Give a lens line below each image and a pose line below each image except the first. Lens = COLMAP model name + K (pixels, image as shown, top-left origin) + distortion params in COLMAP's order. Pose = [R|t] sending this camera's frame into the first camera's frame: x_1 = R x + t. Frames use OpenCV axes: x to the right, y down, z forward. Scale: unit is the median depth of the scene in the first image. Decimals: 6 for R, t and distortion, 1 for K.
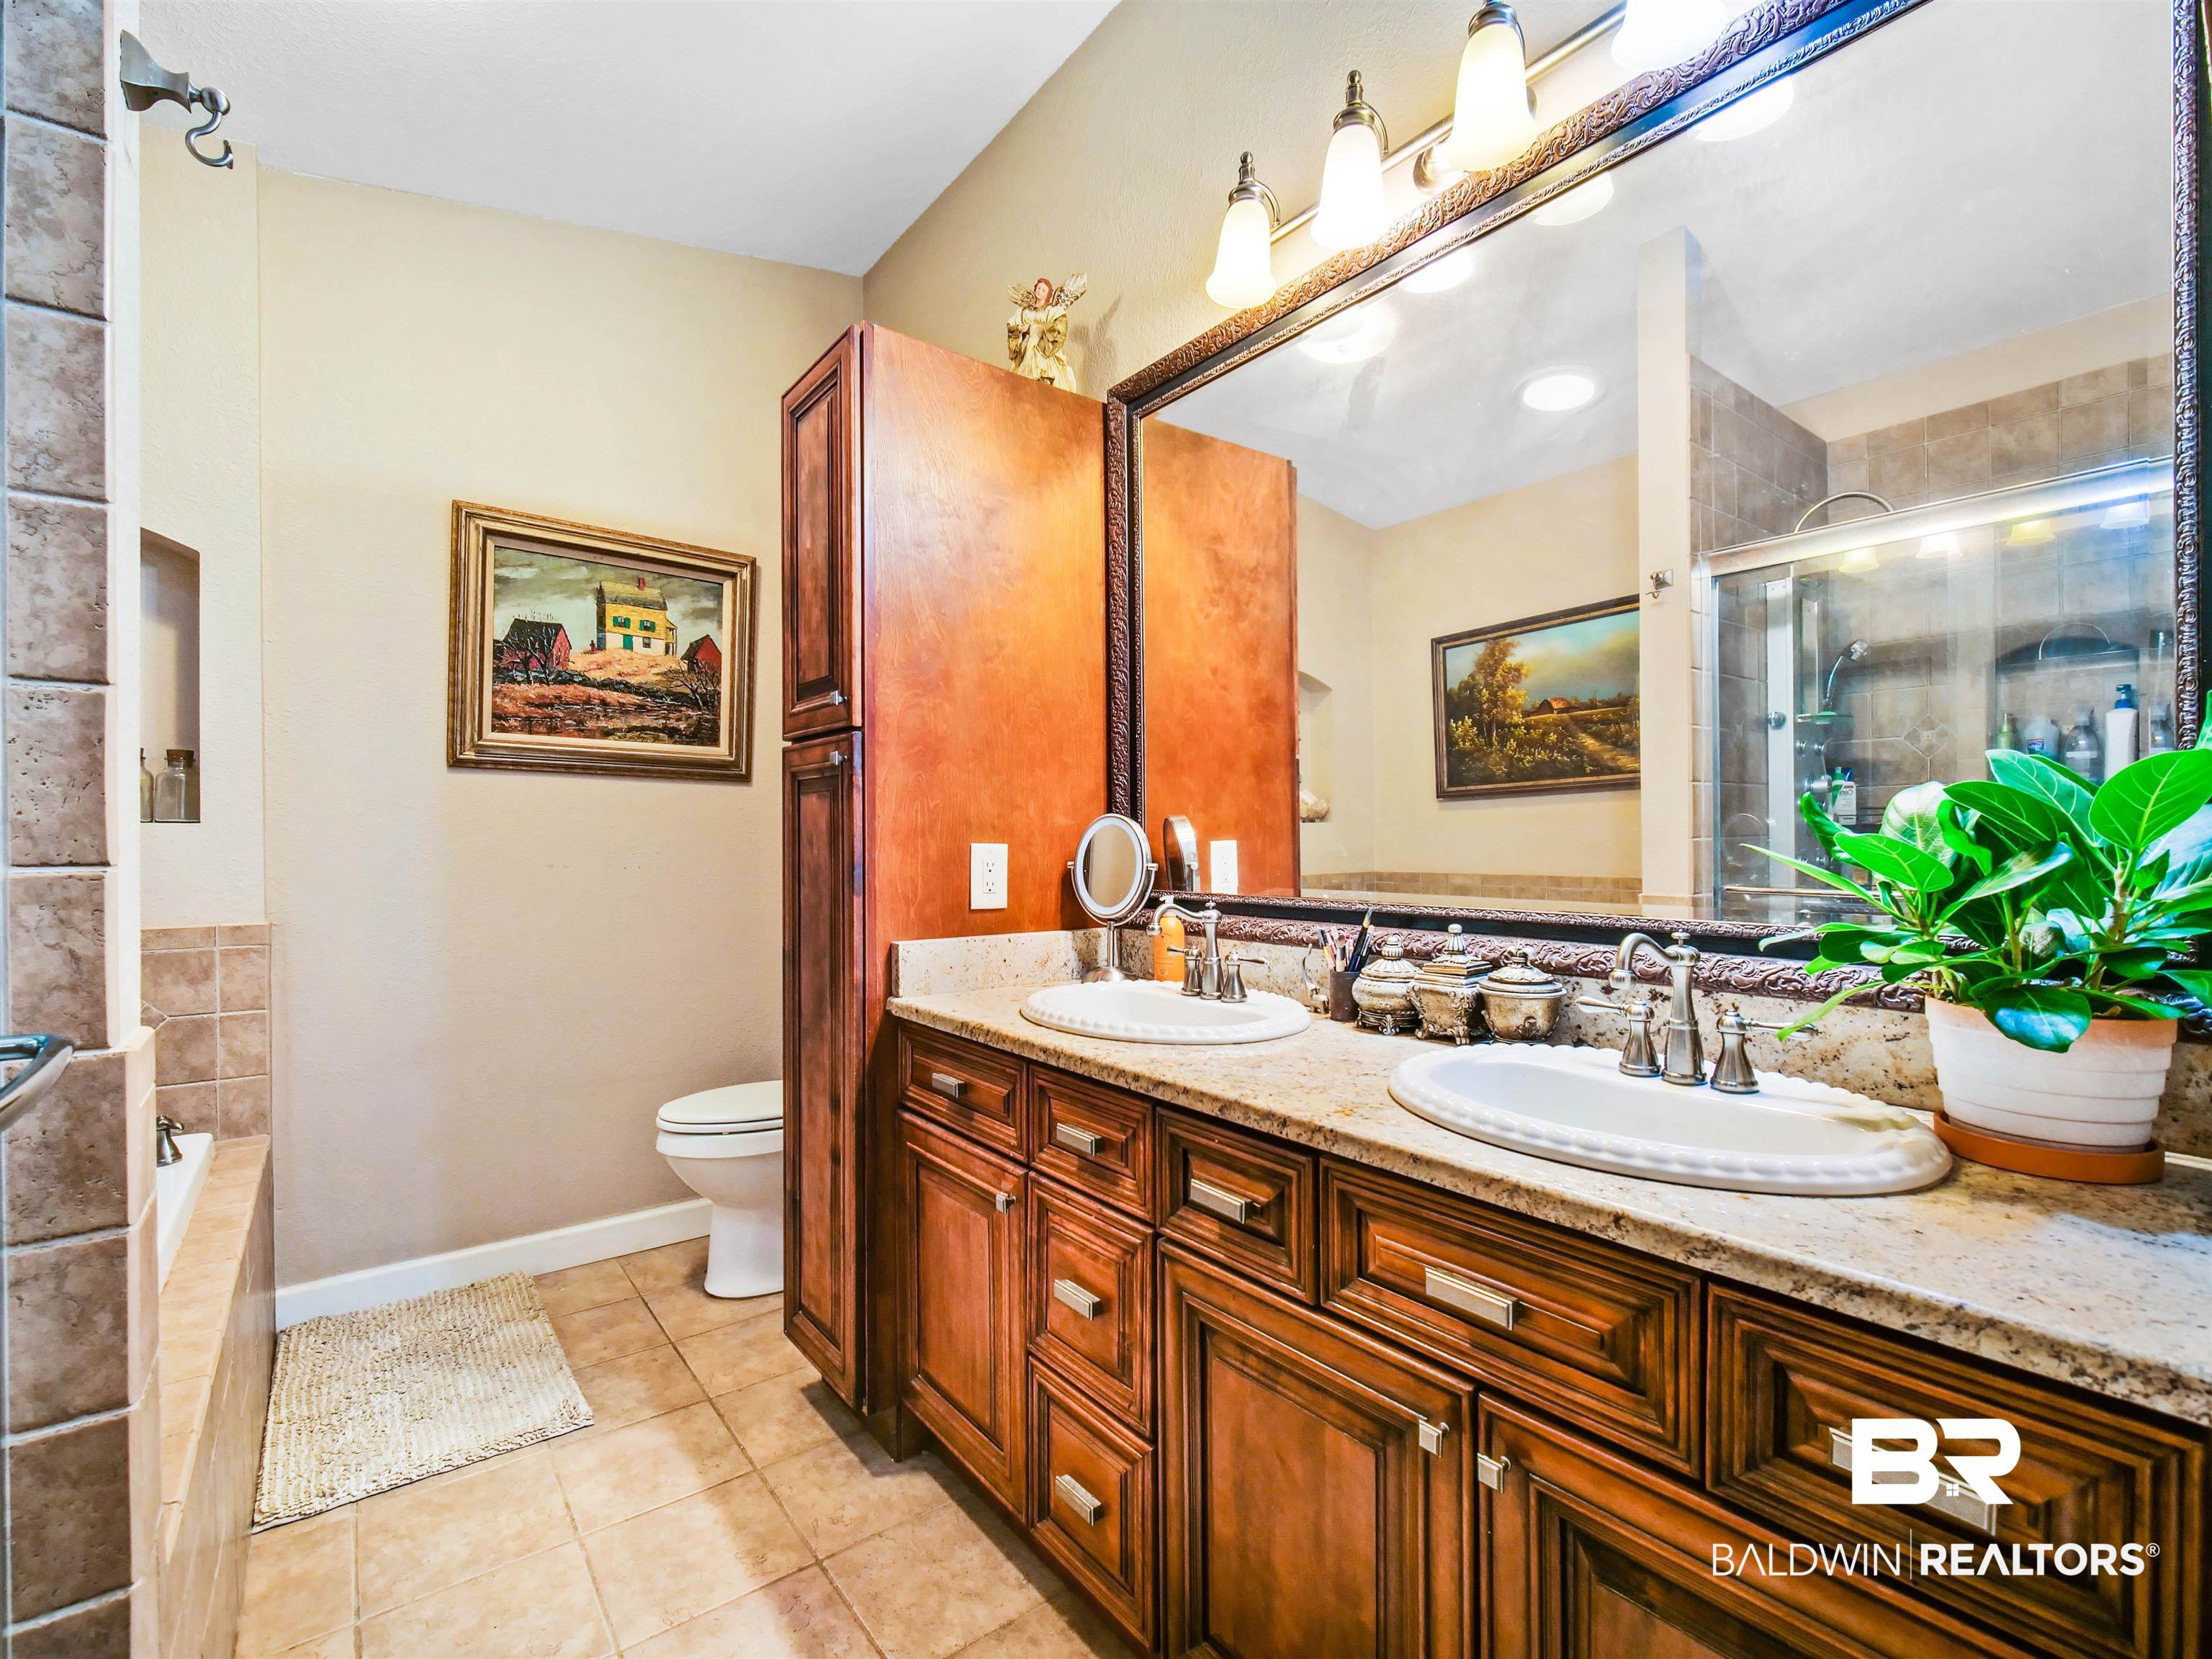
lens RADIAL K [[1004.2, 0, 1095.2], [0, 1004.2, 838.1], [0, 0, 1]] dist [-0.012476, -0.000876]
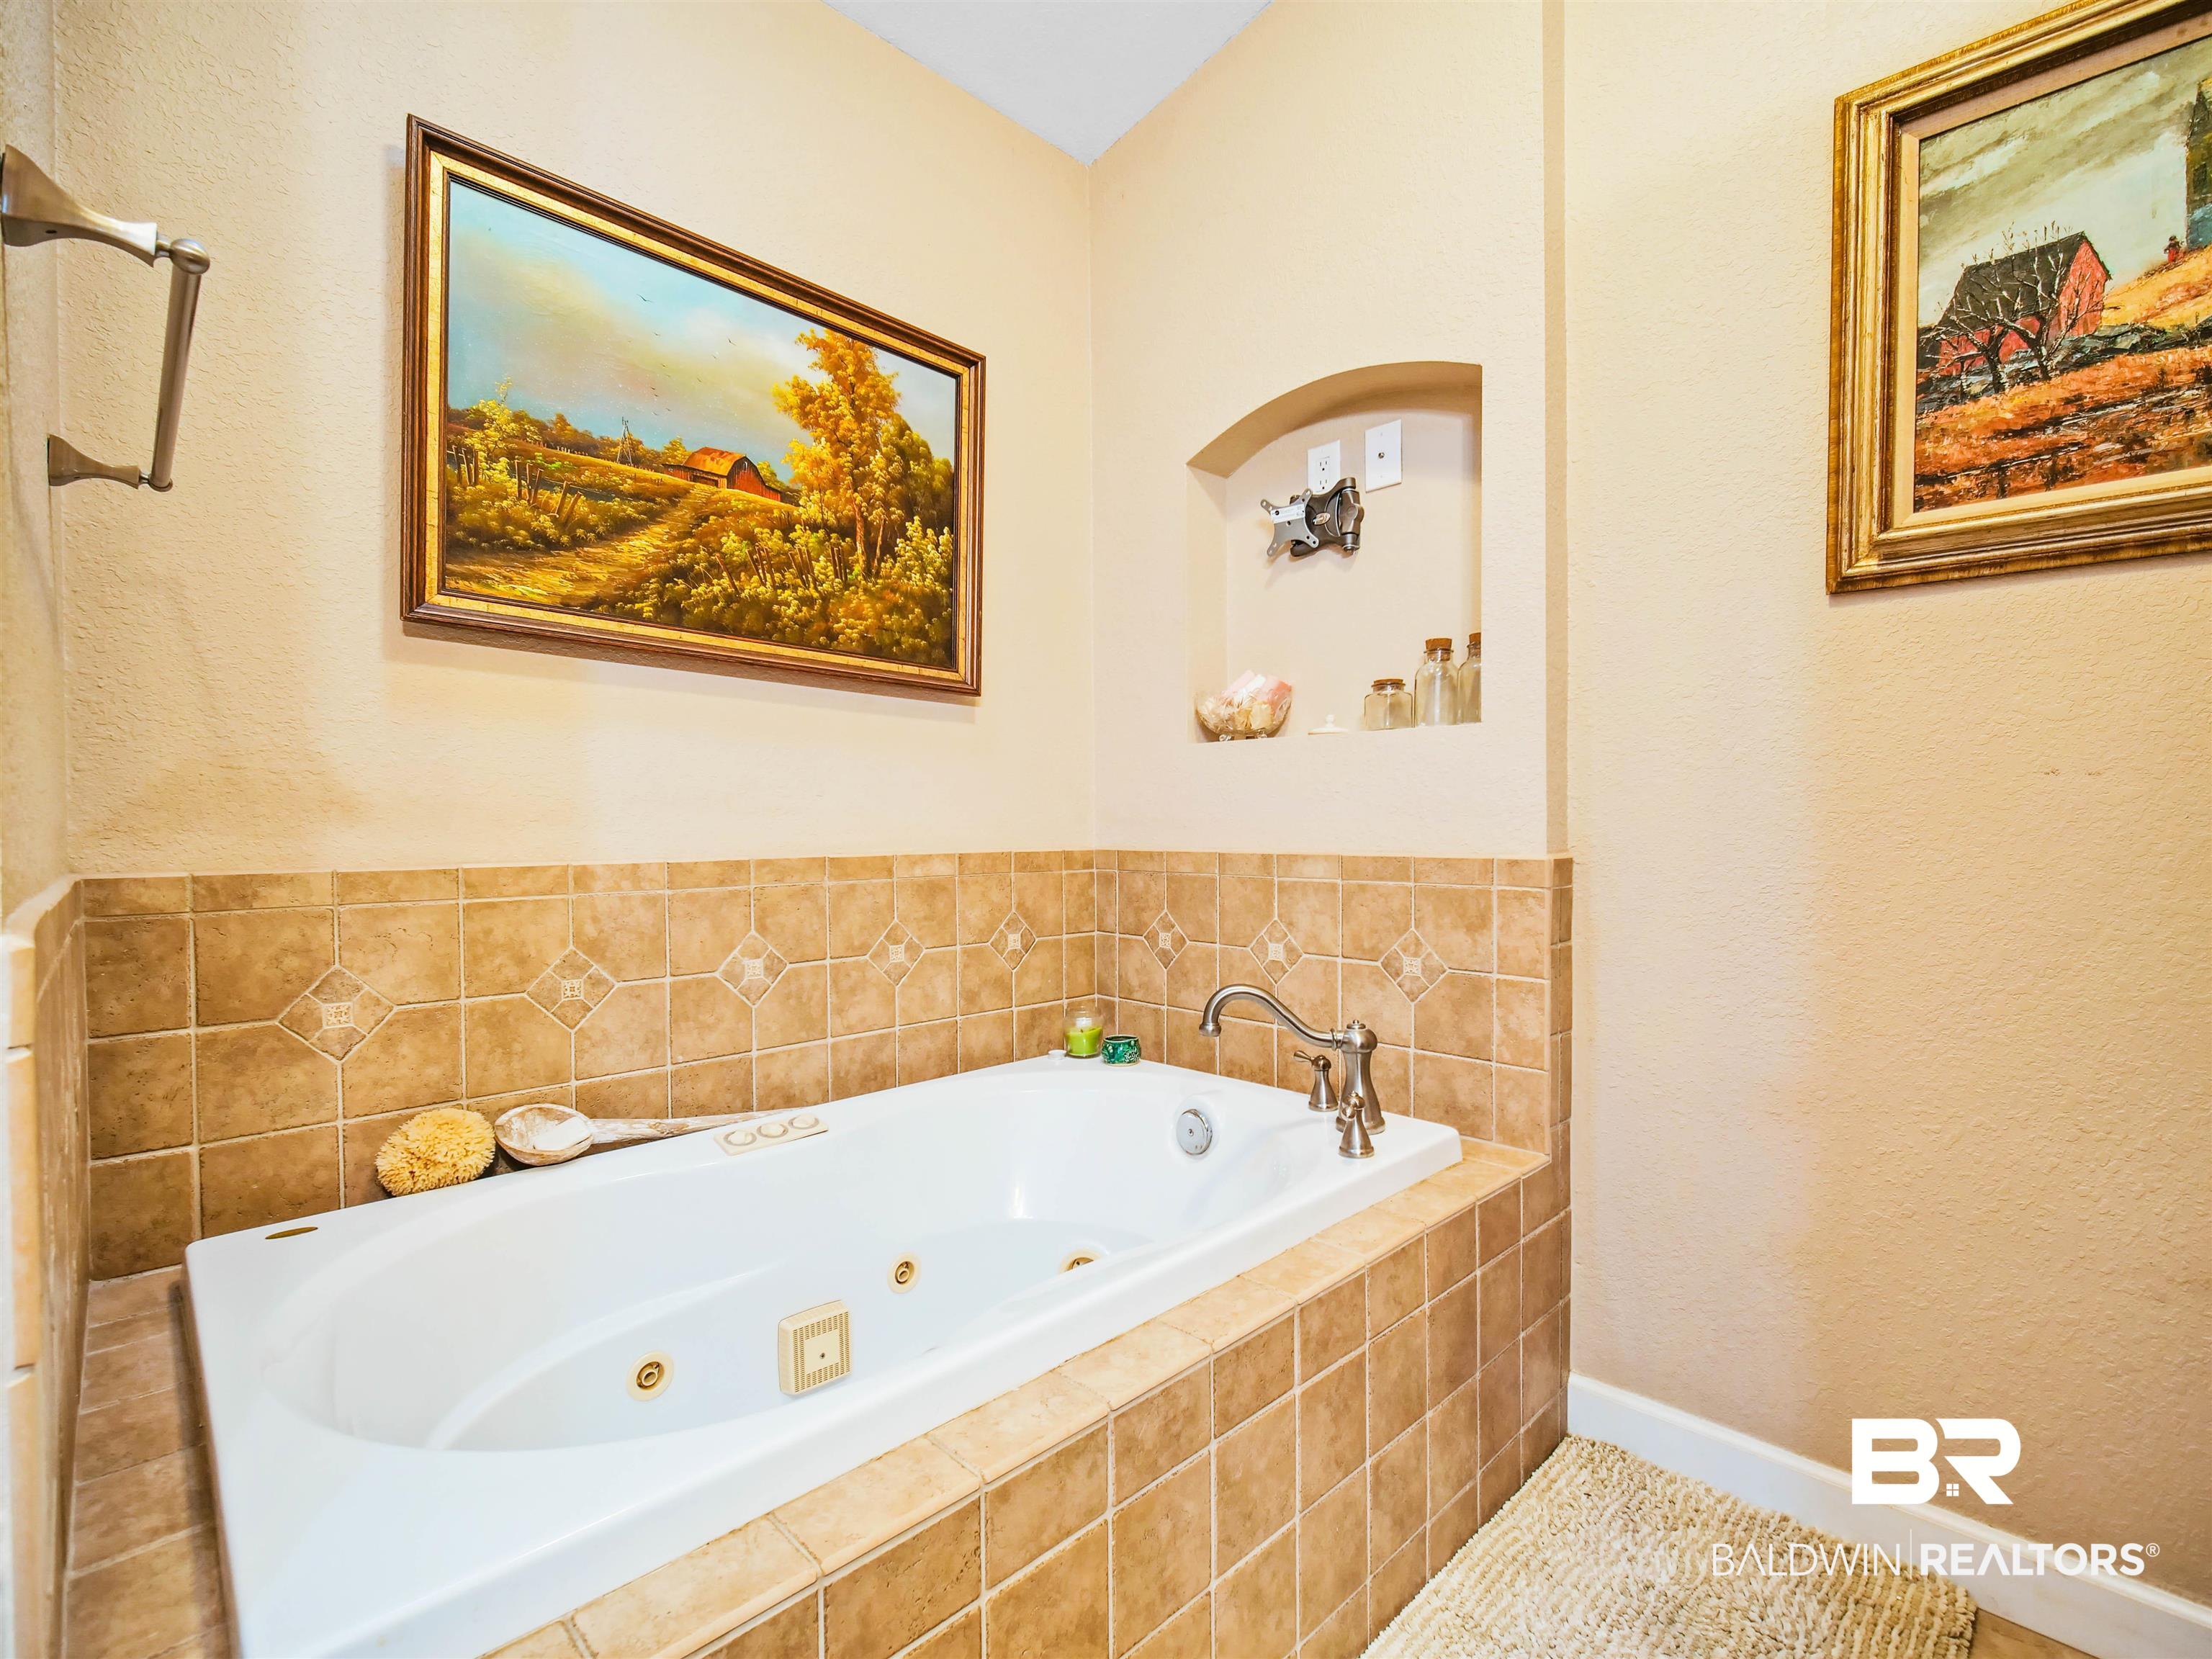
lens RADIAL K [[1004.2, 0, 1090.5], [0, 1004.2, 845.7], [0, 0, 1]] dist [-0.012476, -0.000876]
pose [[0.116190, 0.029074, -0.992801, -0.143688], [0.004040, 0.999549, 0.029745, 0.047267], [0.993219, -0.007467, 0.116020, 0.522050]]
